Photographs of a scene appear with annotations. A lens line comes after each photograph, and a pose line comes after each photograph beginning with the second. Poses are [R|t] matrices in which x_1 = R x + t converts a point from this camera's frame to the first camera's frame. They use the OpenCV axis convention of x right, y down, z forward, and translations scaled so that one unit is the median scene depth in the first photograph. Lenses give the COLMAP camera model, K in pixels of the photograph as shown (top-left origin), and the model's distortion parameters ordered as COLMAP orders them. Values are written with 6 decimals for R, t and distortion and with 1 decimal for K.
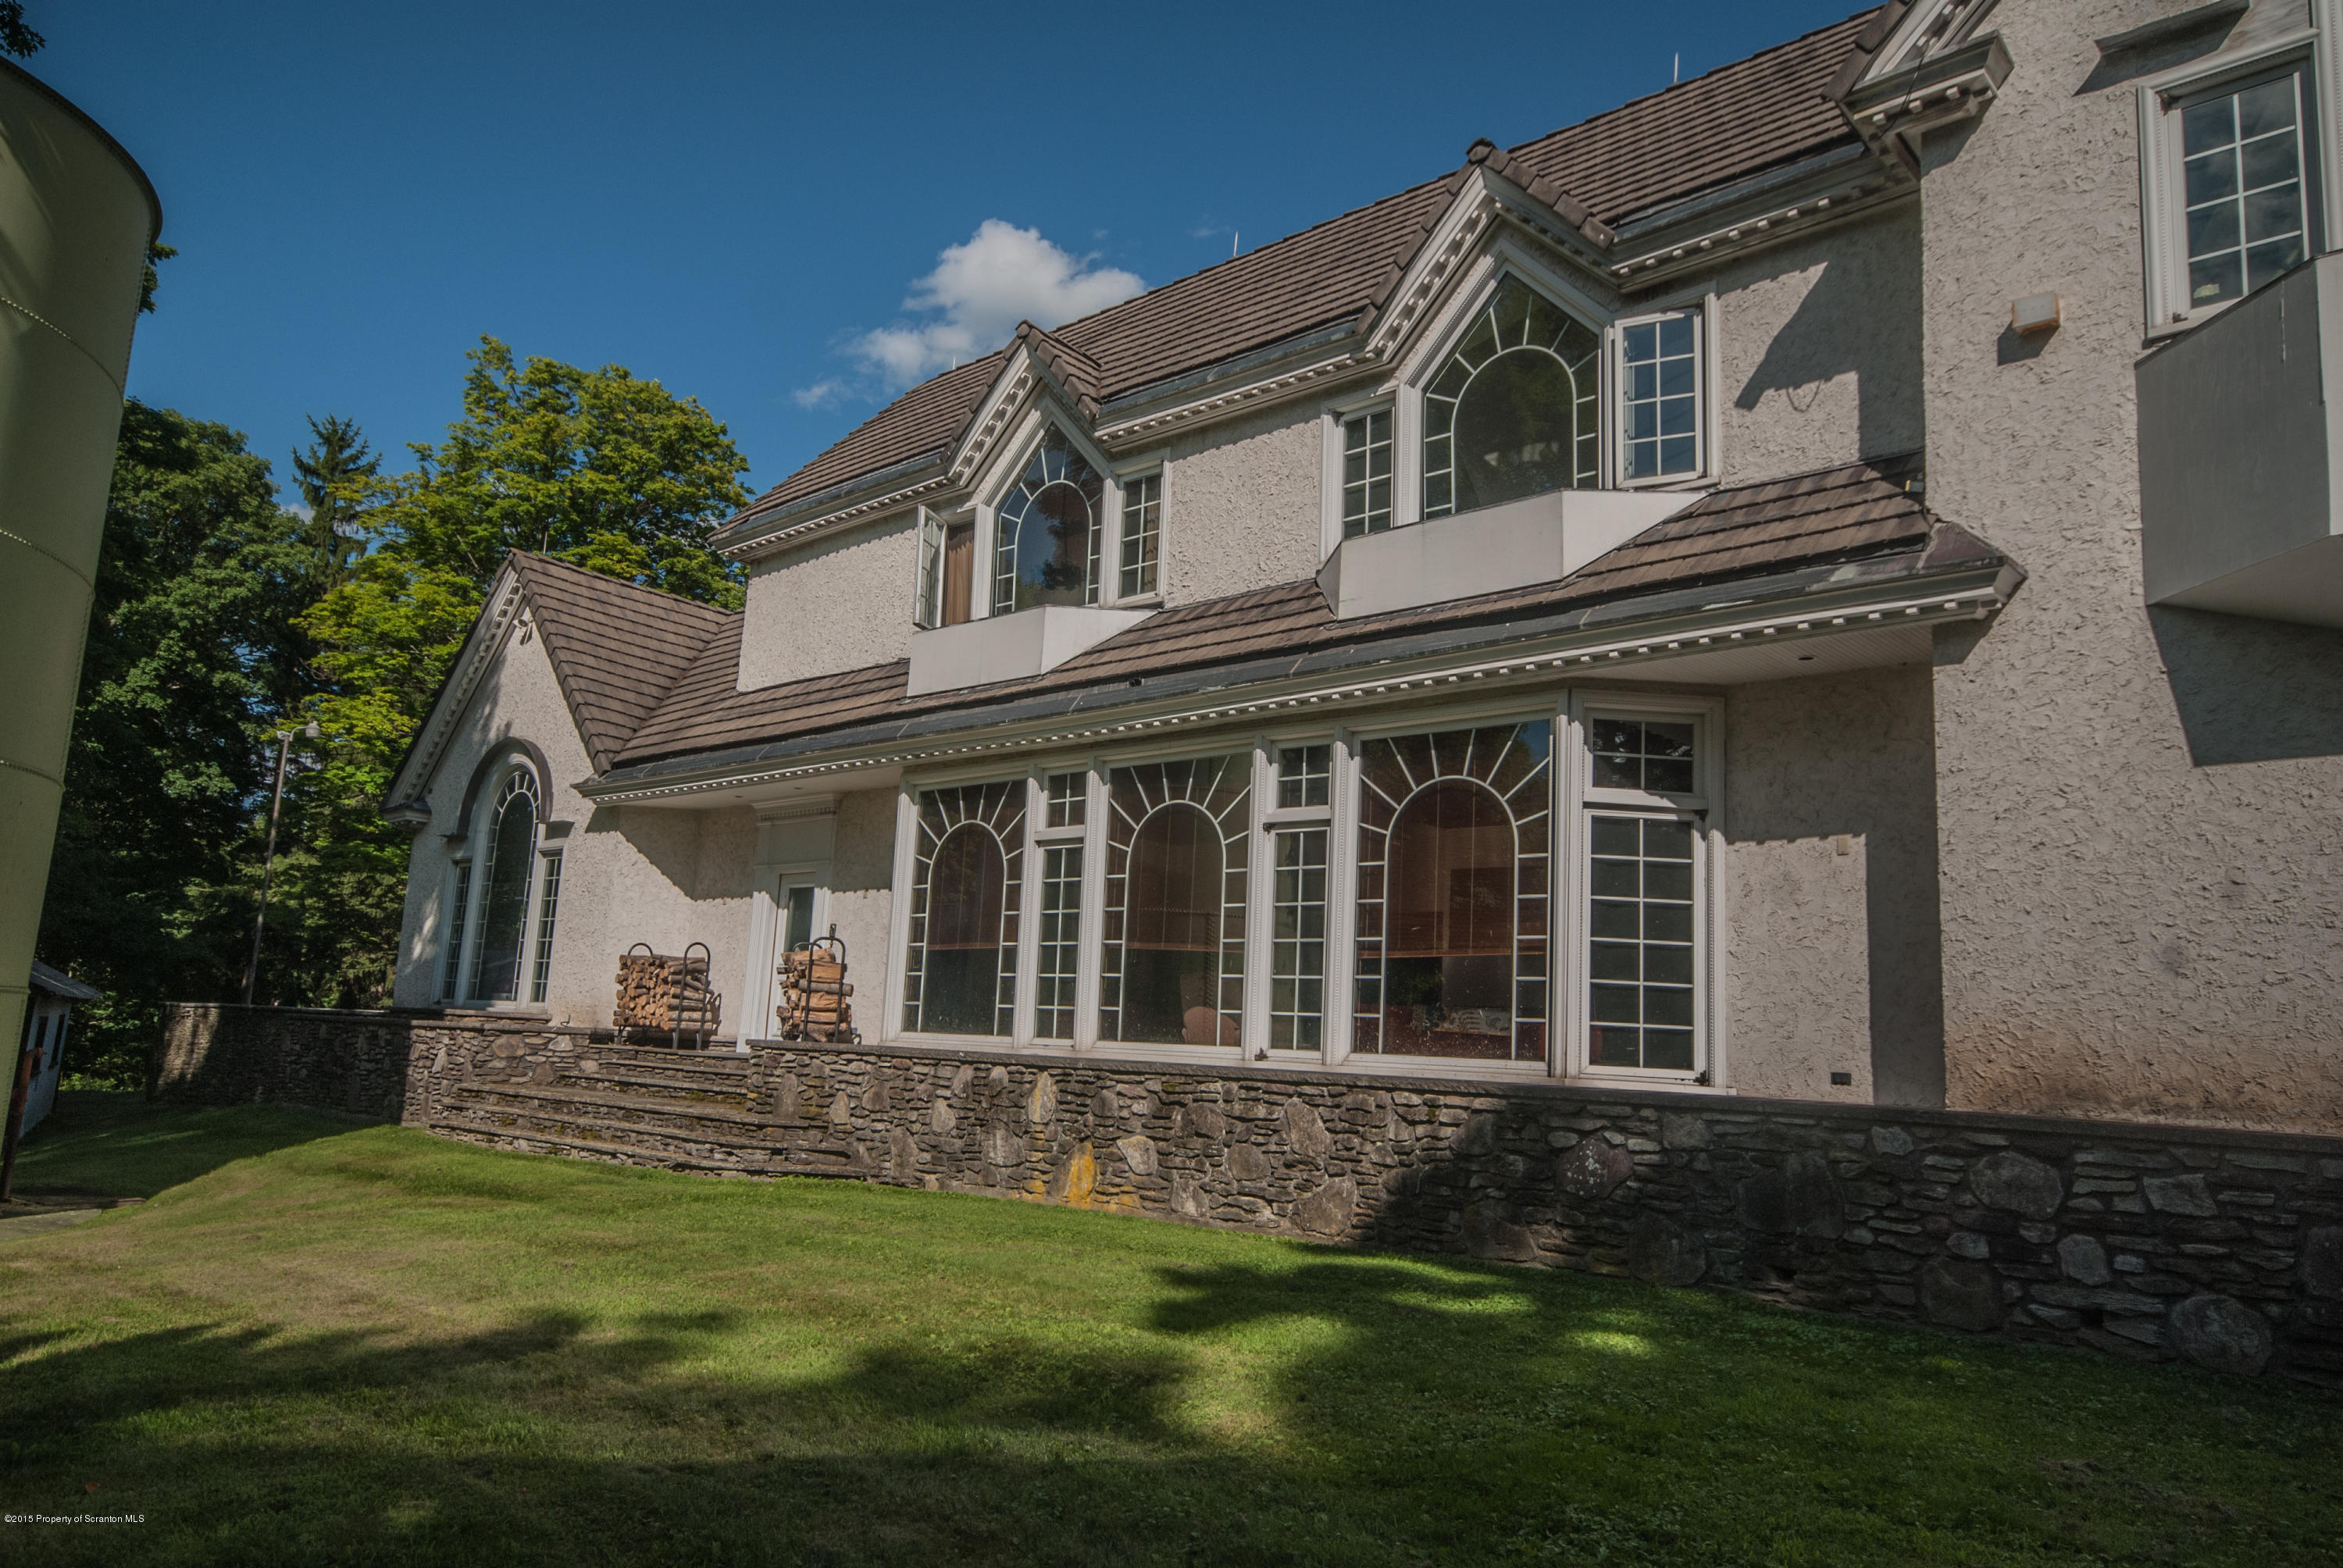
lens RADIAL K [[1597.3, 0, 1174.3], [0, 1597.3, 789.2], [0, 0, 1]] dist [0.007678, 0.006850]
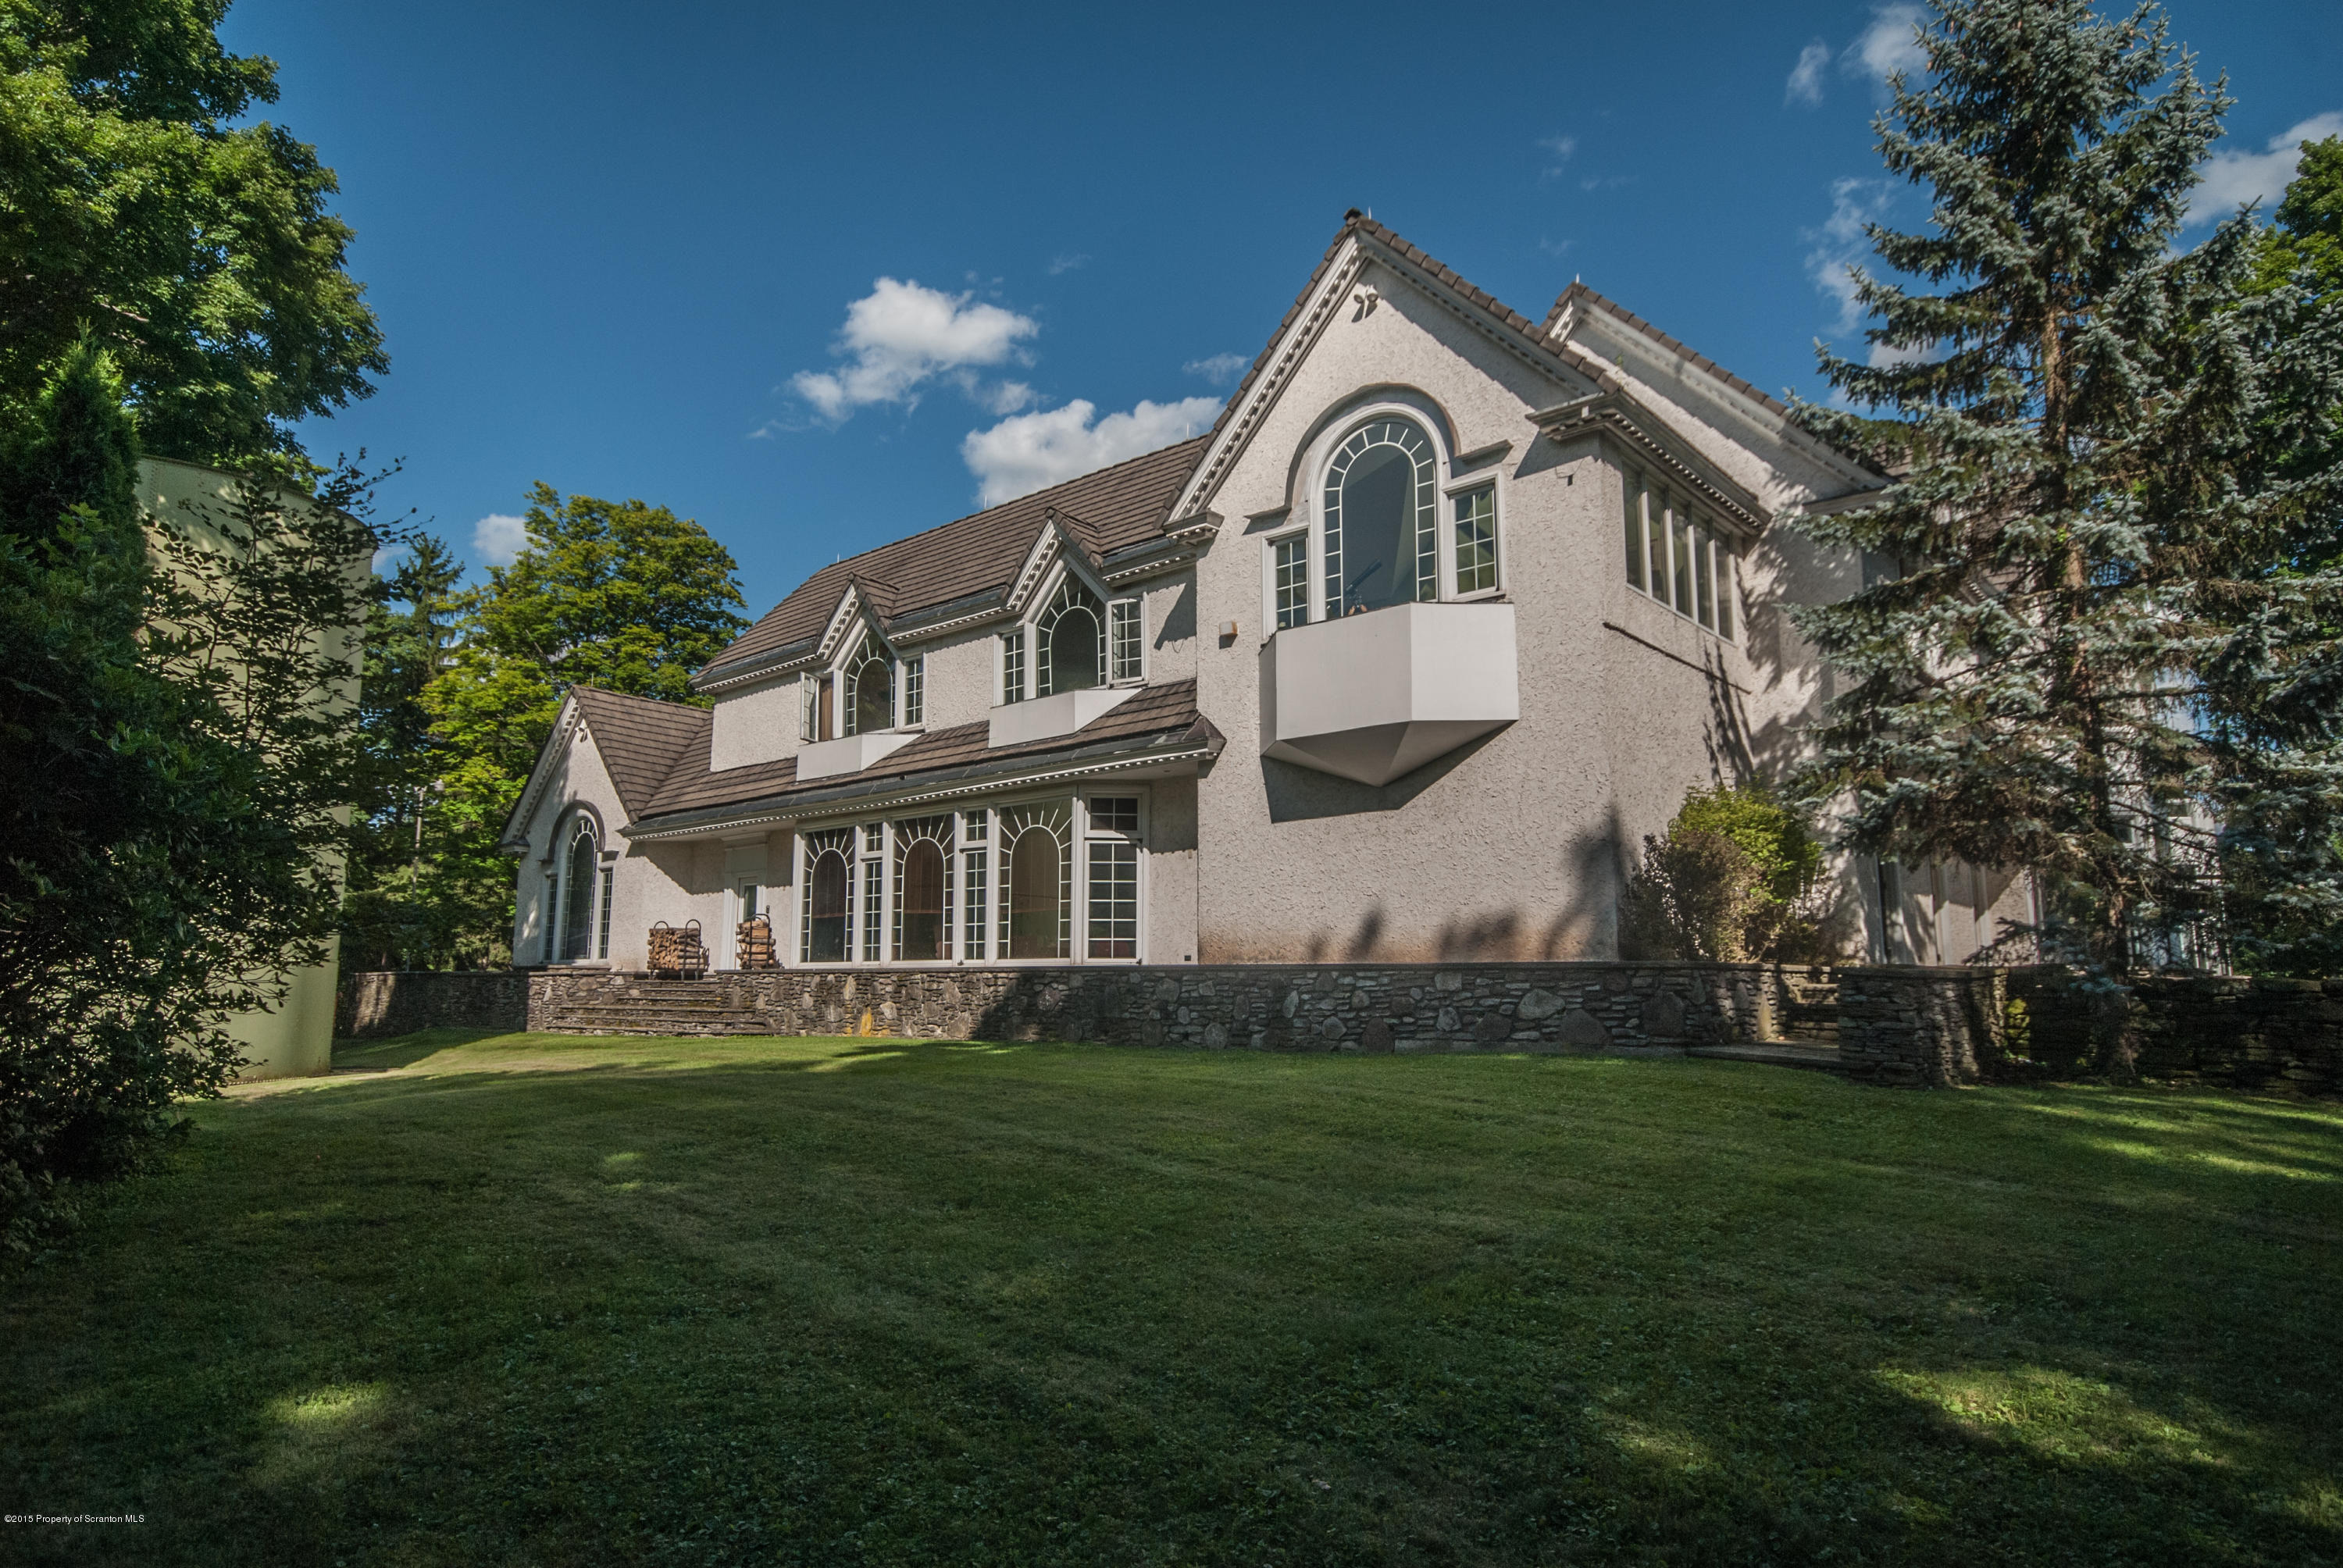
lens RADIAL K [[1362.7, 0, 1167.8], [0, 1362.7, 789.2], [0, 0, 1]] dist [-0.002679, 0.001962]
pose [[0.998743, -0.045649, 0.020720, 0.238991], [0.045249, 0.998788, 0.019377, -0.063022], [-0.021579, -0.018415, 0.999598, -0.606147]]
